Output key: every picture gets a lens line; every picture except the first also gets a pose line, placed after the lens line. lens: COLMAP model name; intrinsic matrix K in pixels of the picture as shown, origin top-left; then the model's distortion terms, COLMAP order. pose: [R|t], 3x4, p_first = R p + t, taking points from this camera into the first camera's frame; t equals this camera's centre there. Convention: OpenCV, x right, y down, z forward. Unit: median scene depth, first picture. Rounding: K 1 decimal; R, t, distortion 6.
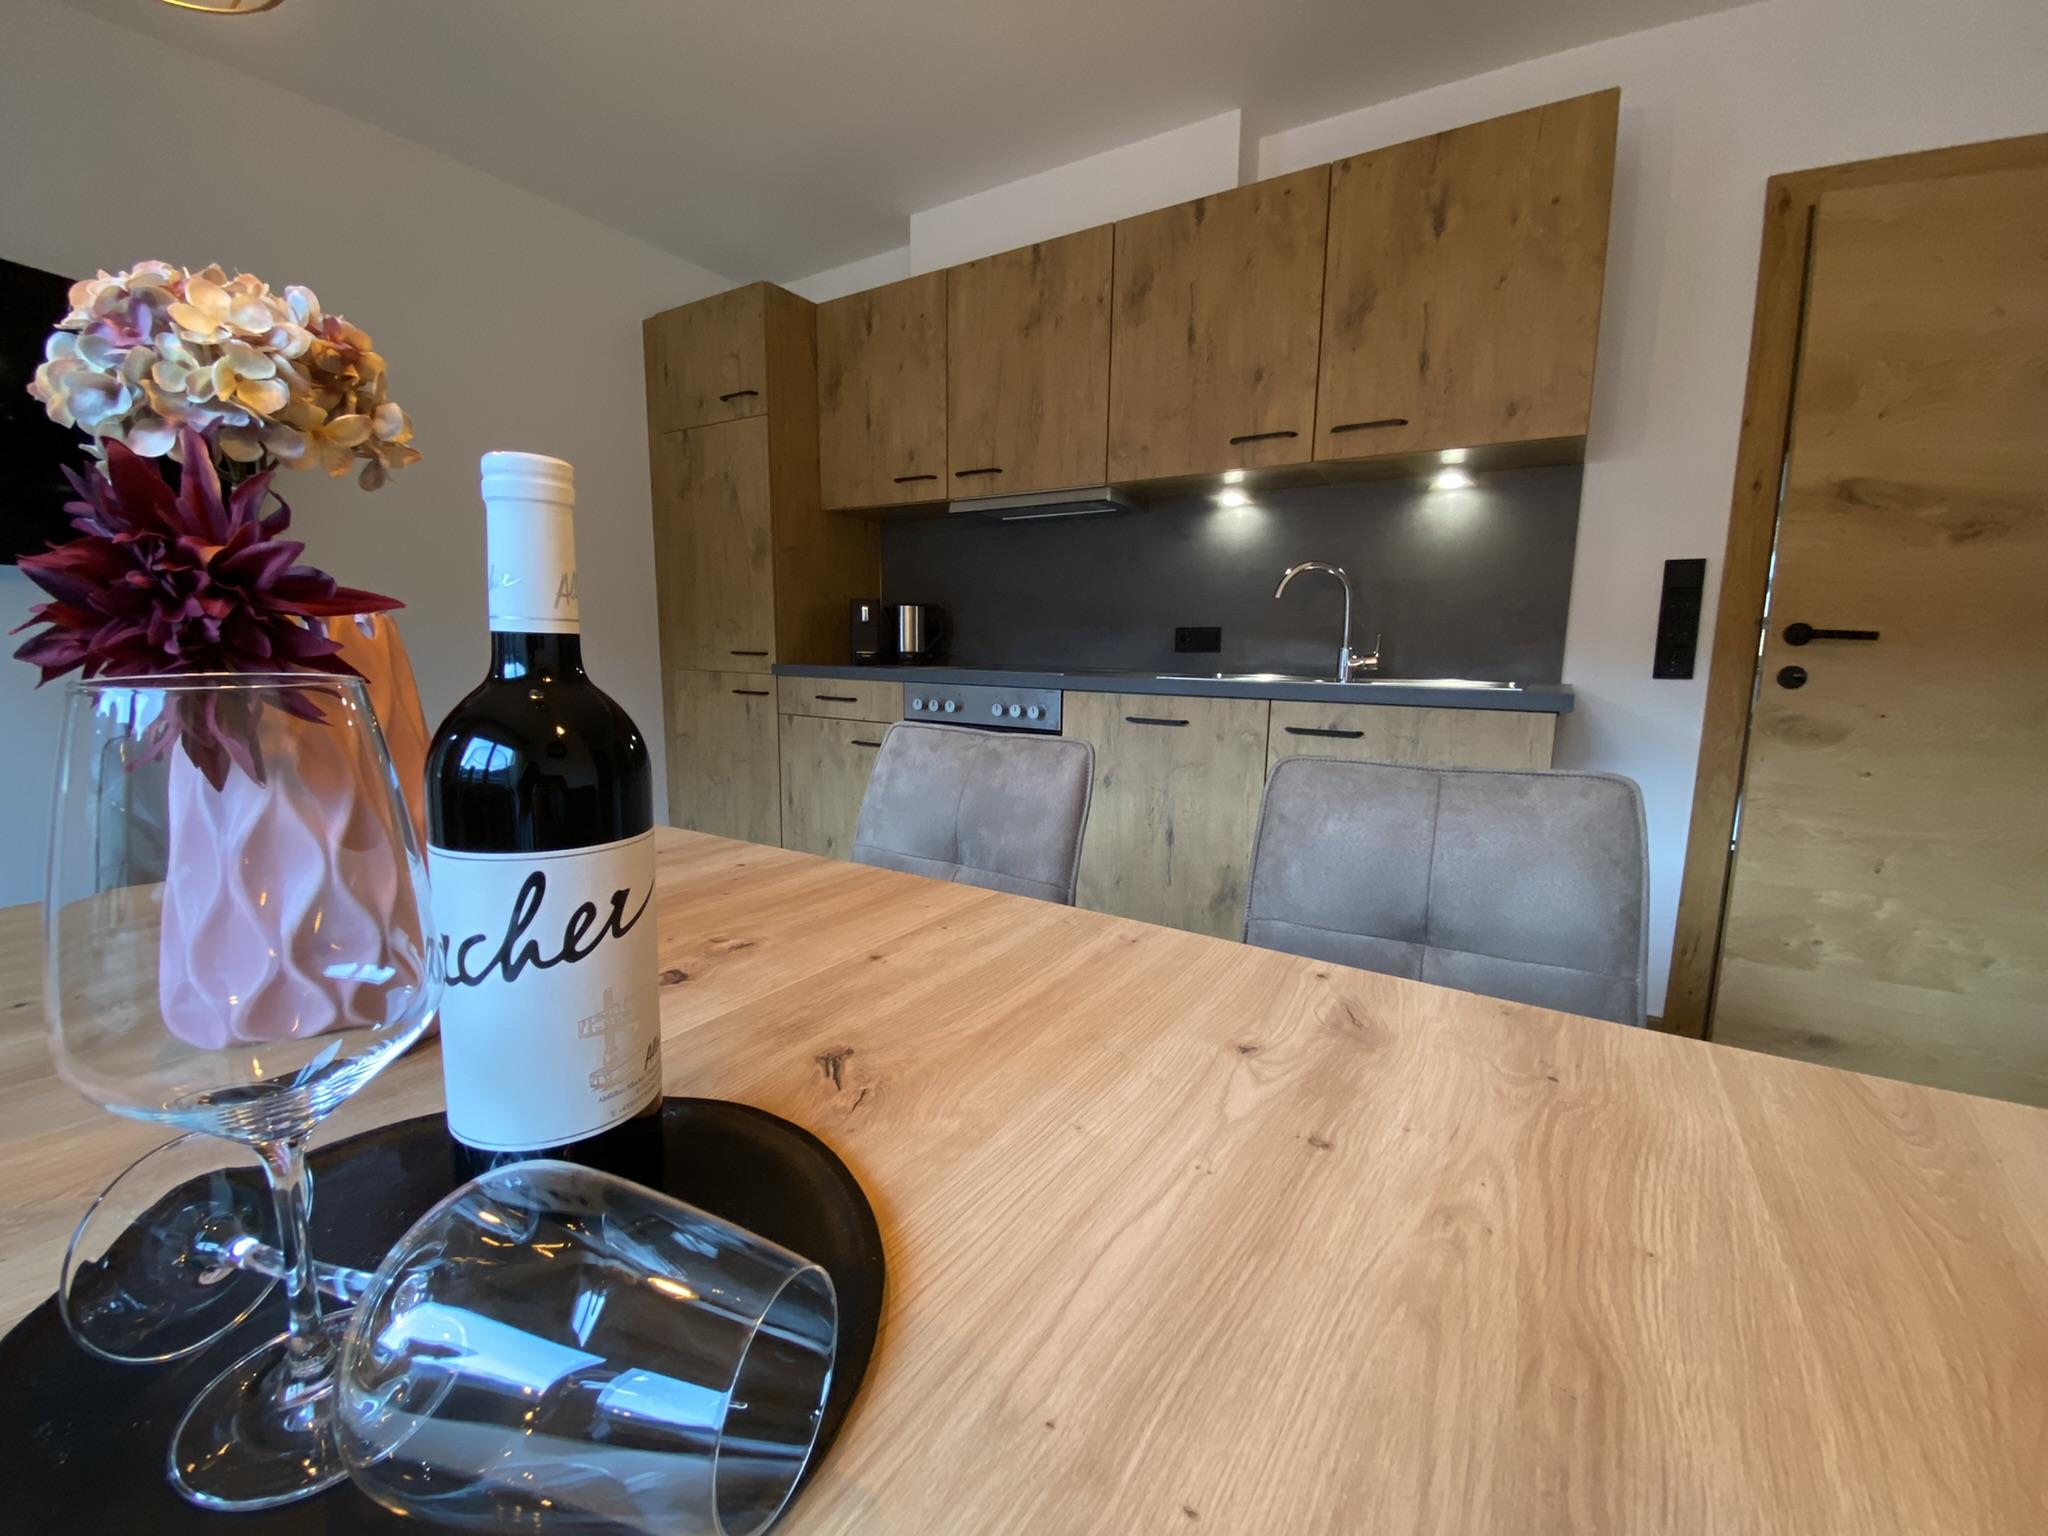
lens RADIAL K [[843.0, 0, 1021.7], [0, 843.0, 767.9], [0, 0, 1]] dist [0.015128, -0.017307]
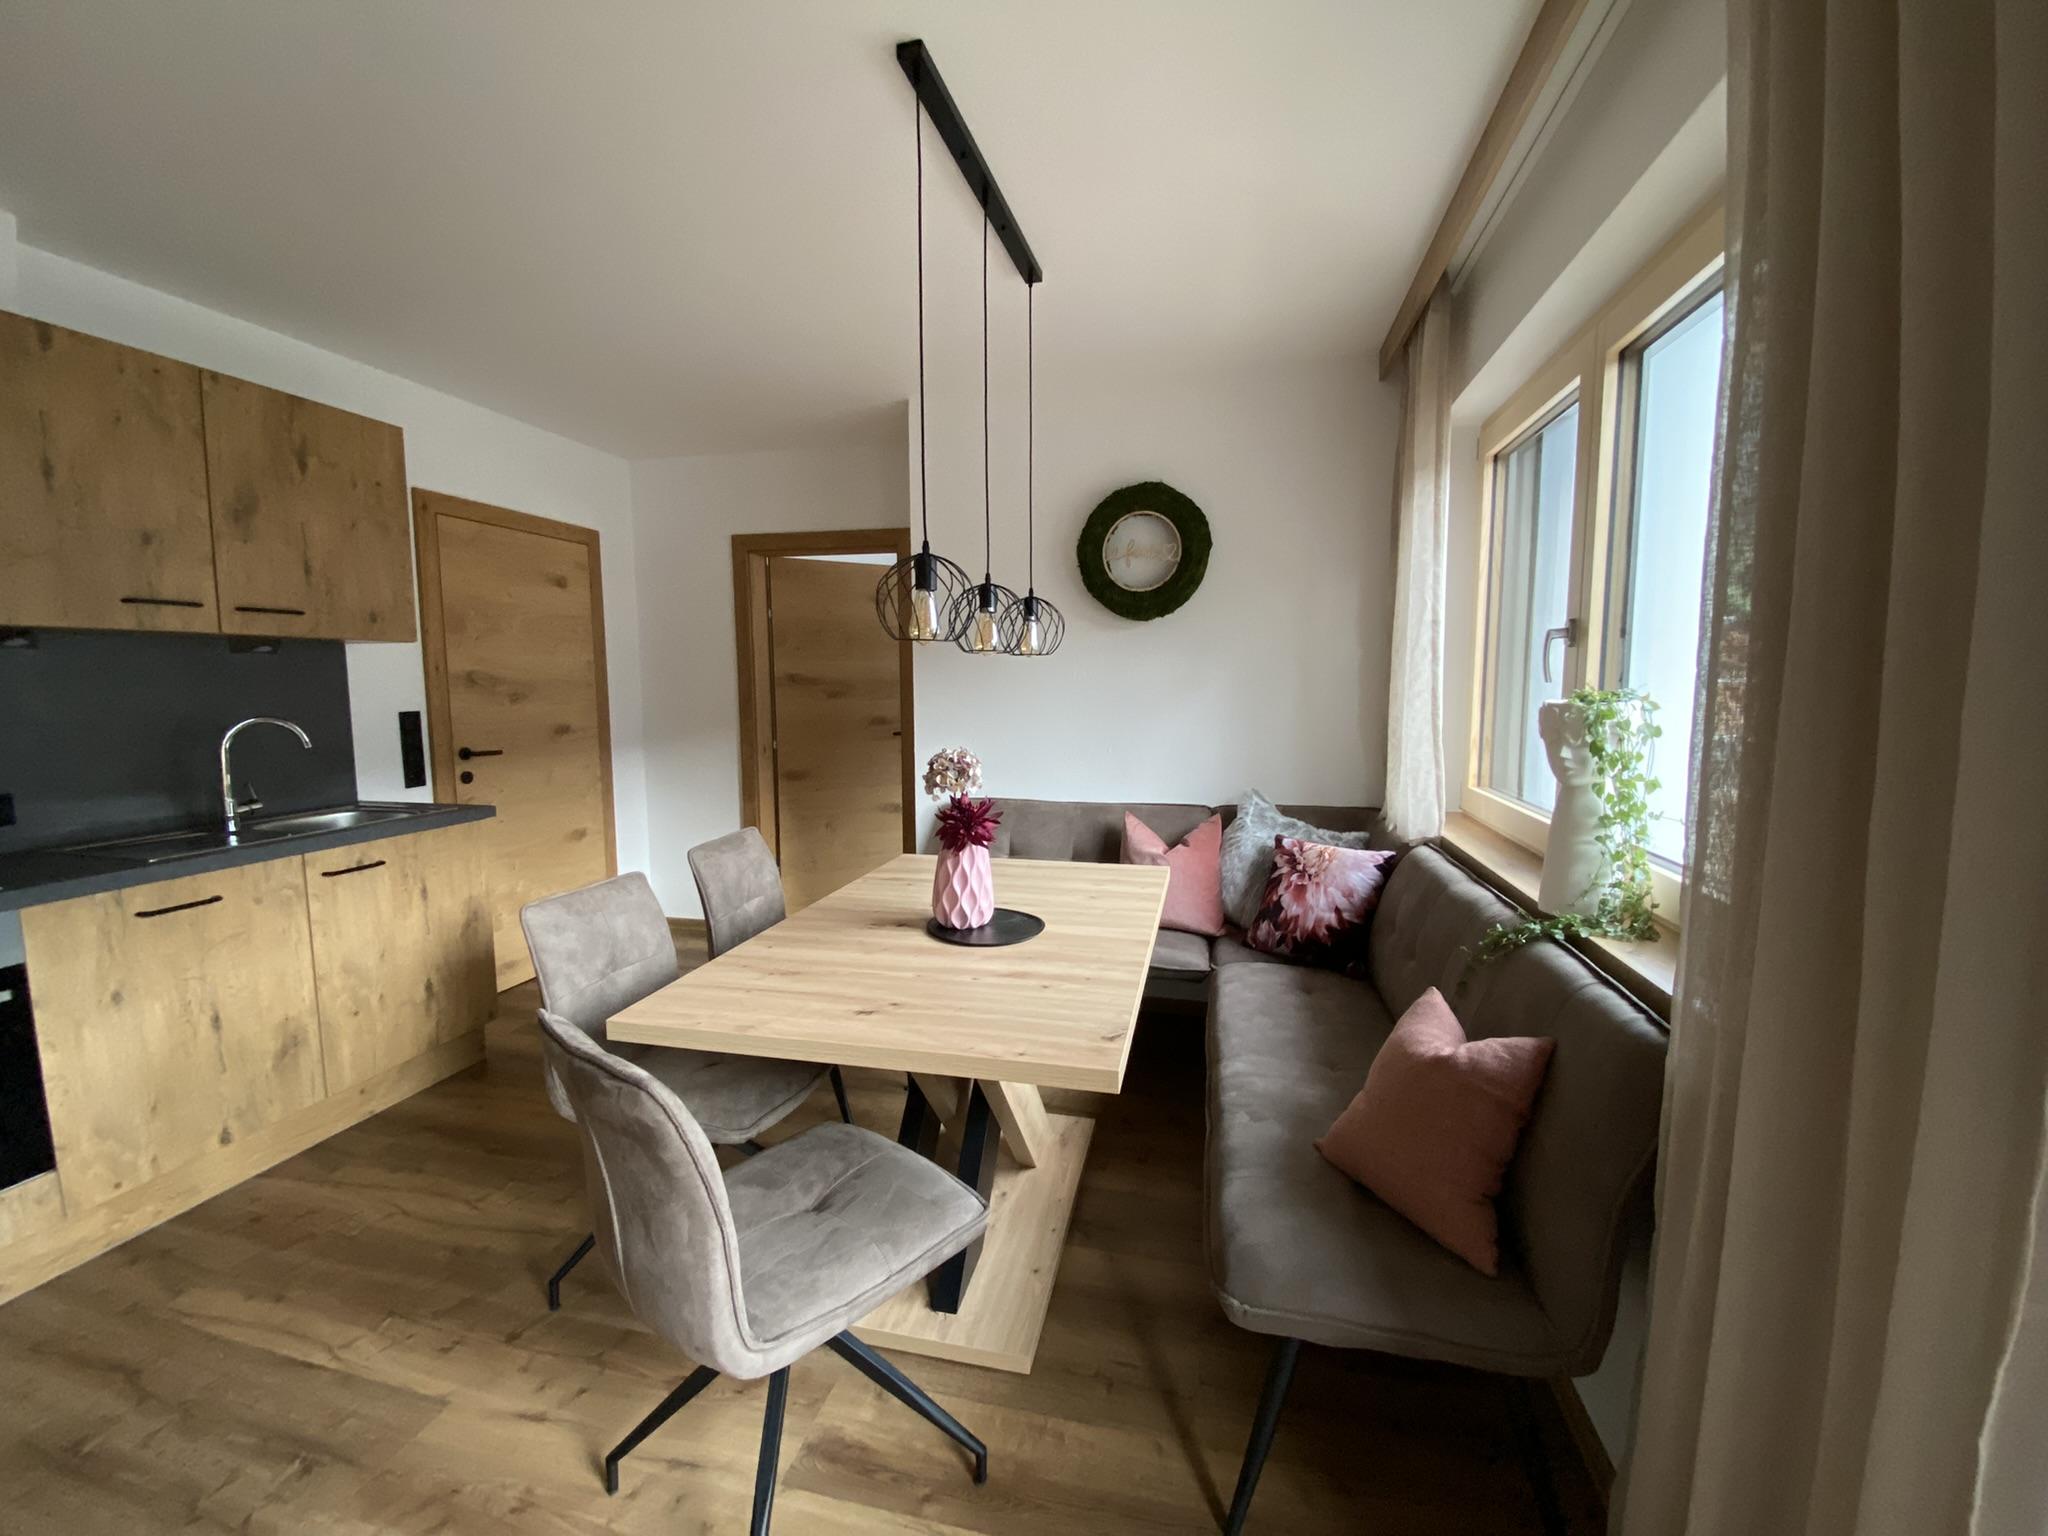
lens RADIAL K [[843.0, 0, 1023.1], [0, 843.0, 766.0], [0, 0, 1]] dist [0.015128, -0.017307]
pose [[-0.334725, -0.107370, 0.936179, -1.041979], [0.137746, 0.977240, 0.161330, -0.239715], [-0.932194, 0.182956, -0.312317, 0.436636]]
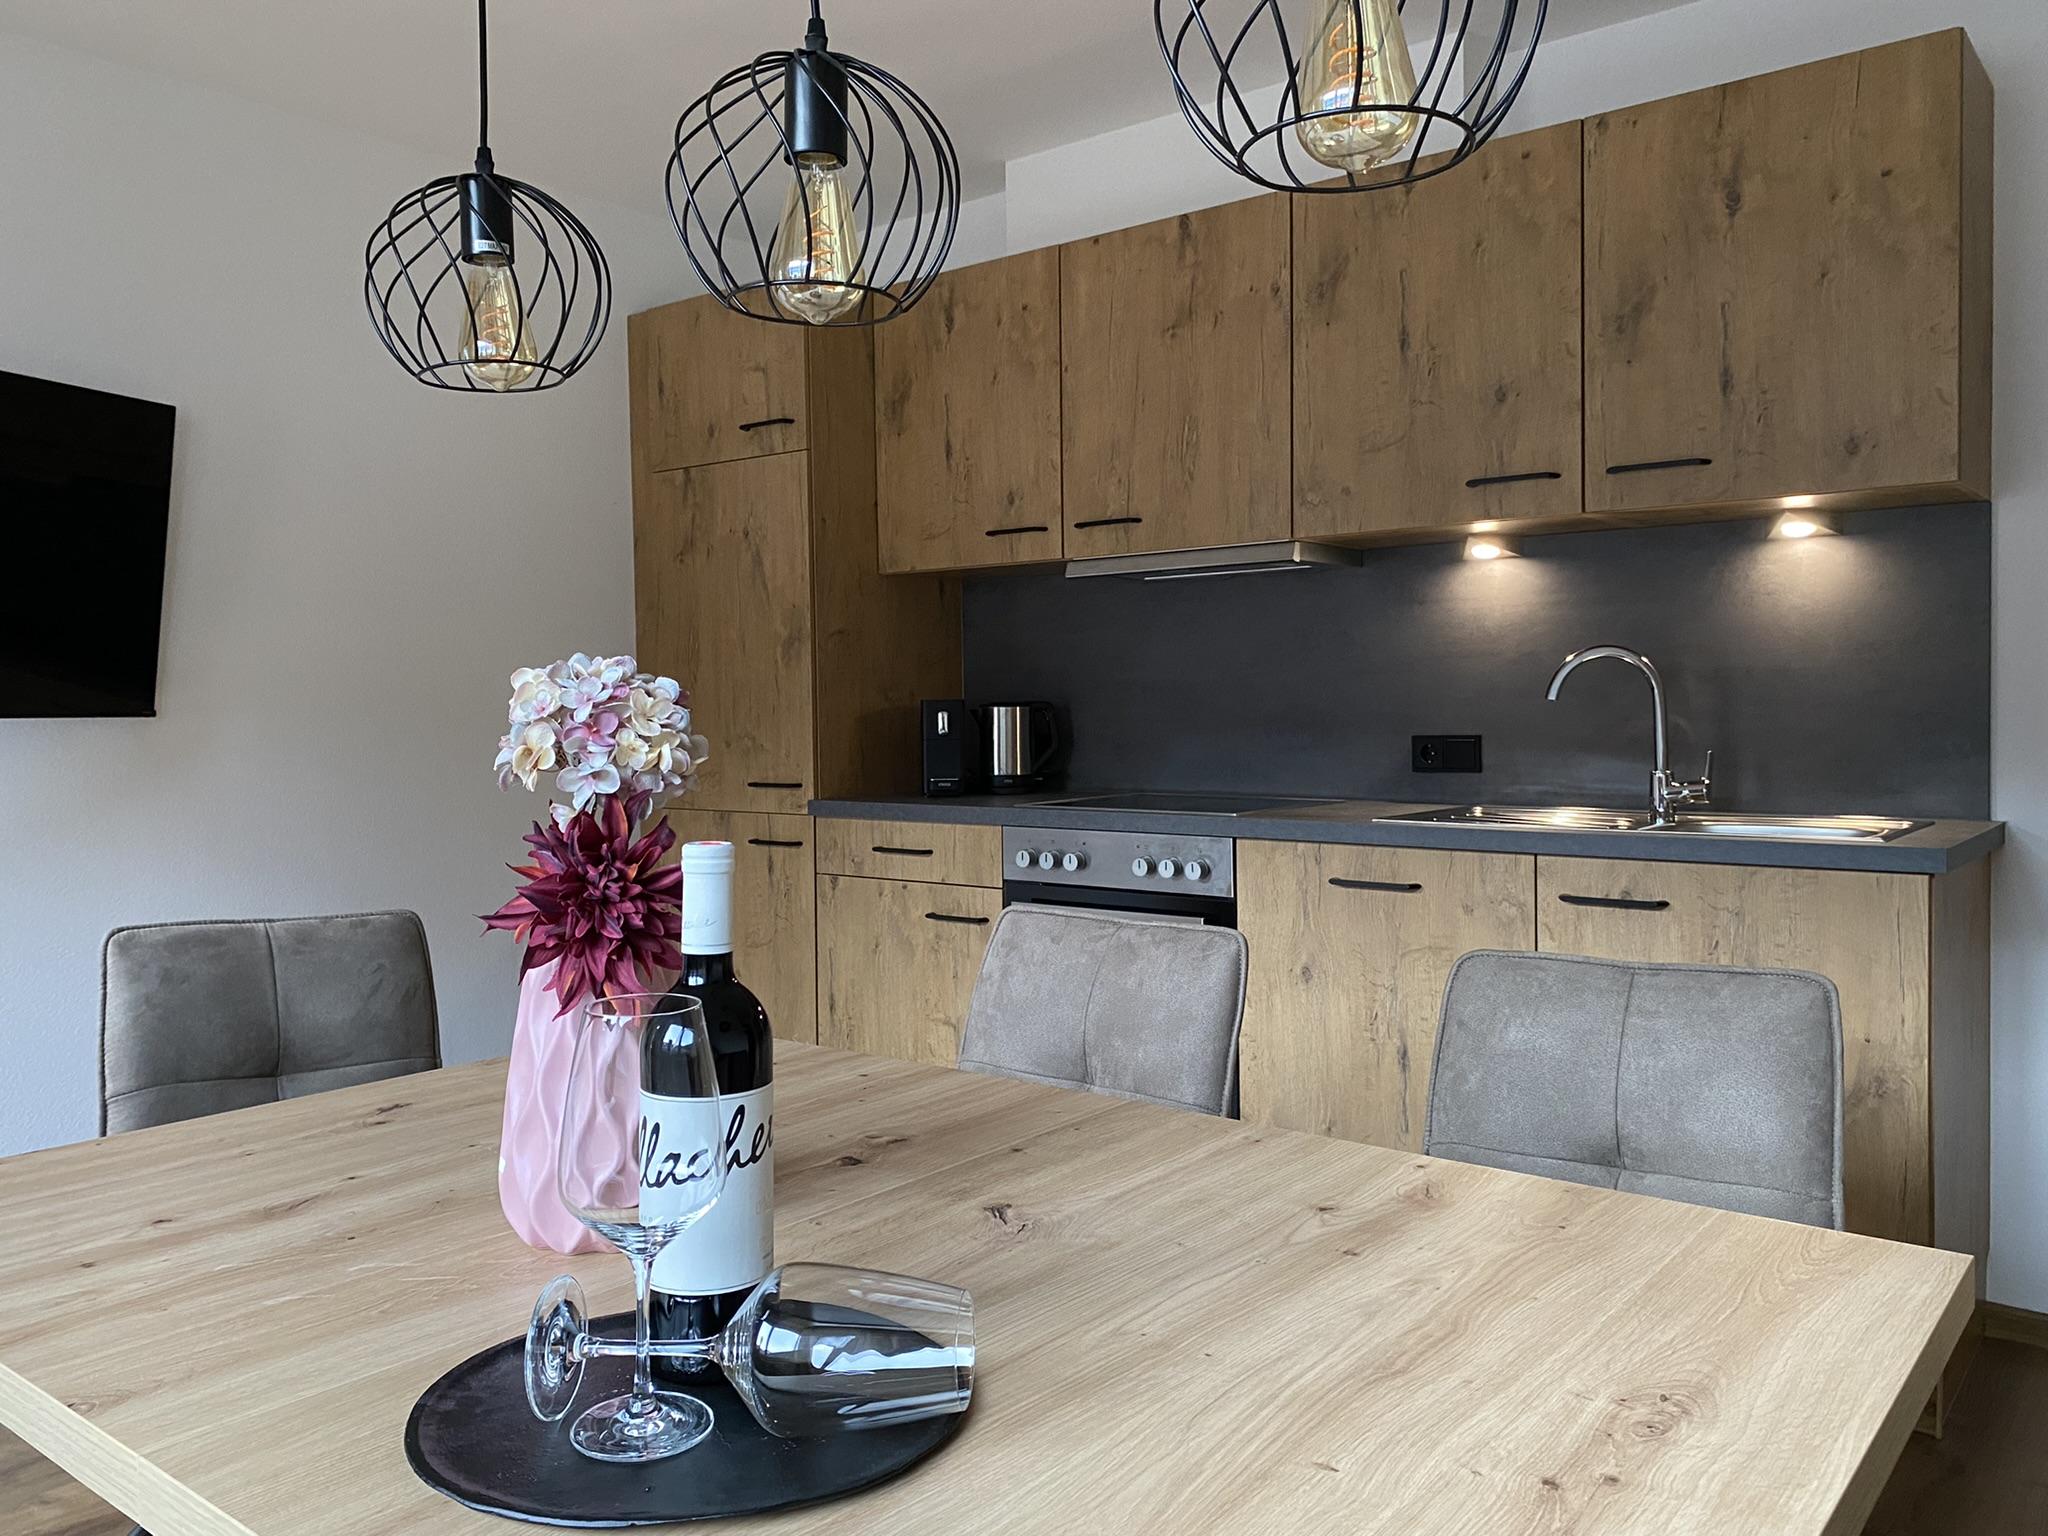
lens RADIAL K [[1590.1, 0, 1026.1], [0, 1590.1, 743.1], [0, 0, 1]] dist [0.038875, -0.050770]
pose [[0.993752, -0.024481, -0.108891, 0.024878], [0.010994, 0.992374, -0.122775, -0.015108], [0.111066, 0.120811, 0.986443, -0.351091]]
